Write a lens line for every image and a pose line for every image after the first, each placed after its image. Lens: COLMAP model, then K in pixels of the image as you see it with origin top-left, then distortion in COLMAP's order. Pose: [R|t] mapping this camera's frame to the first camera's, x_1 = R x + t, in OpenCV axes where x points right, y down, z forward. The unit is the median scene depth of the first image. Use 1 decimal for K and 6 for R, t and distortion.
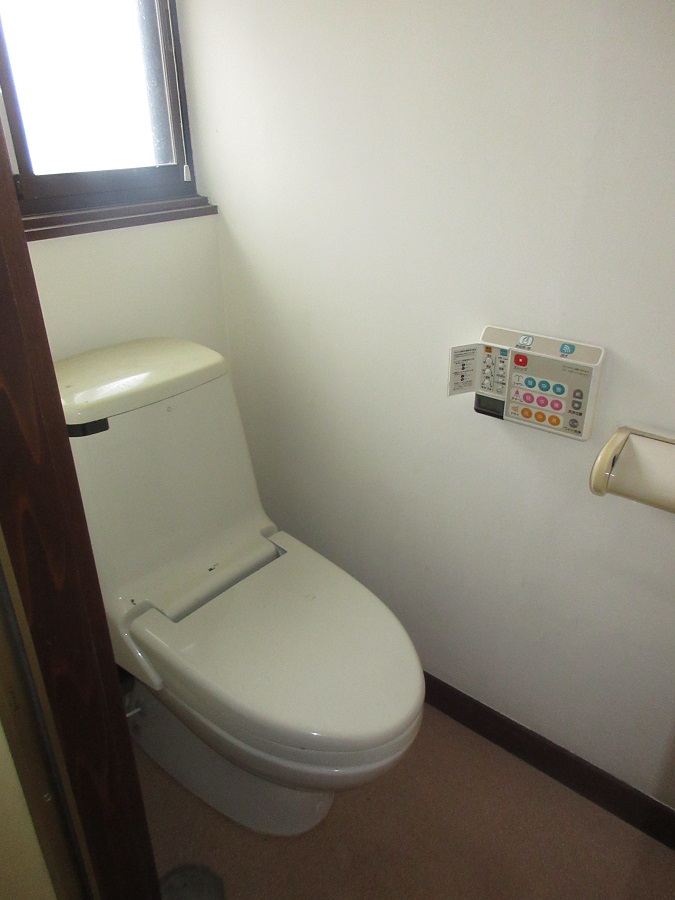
lens RADIAL K [[673.3, 0, 338.5], [0, 673.3, 452.1], [0, 0, 1]] dist [-0.005605, -0.000393]
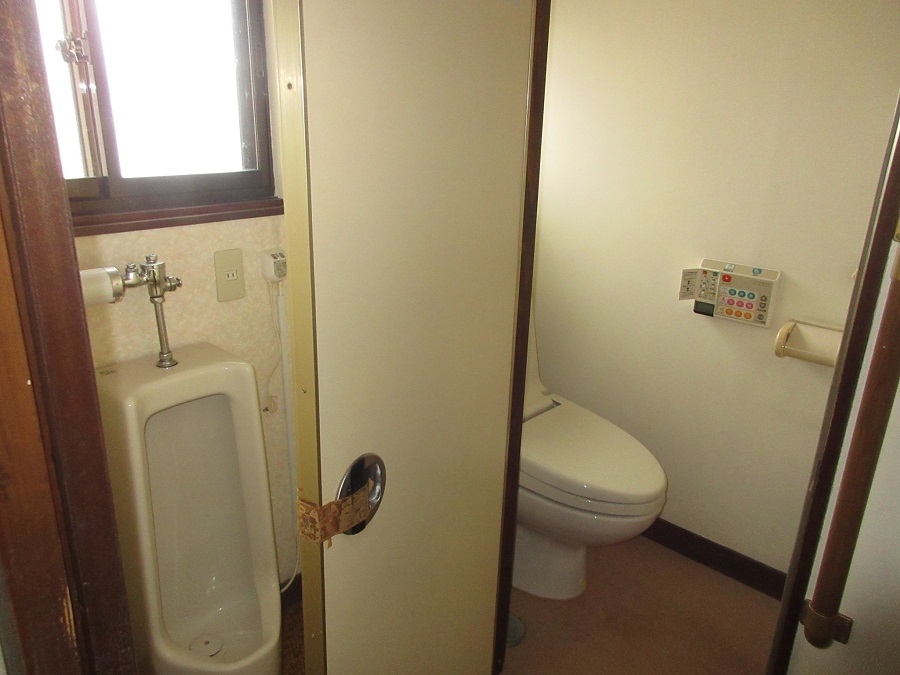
lens RADIAL K [[673.3, 0, 448.5], [0, 673.3, 335.8], [0, 0, 1]] dist [-0.005605, -0.000393]
pose [[0.998689, 0.046786, -0.020750, -0.361781], [-0.049207, 0.989228, -0.137865, 0.258580], [0.014076, 0.138705, 0.990234, -0.604768]]
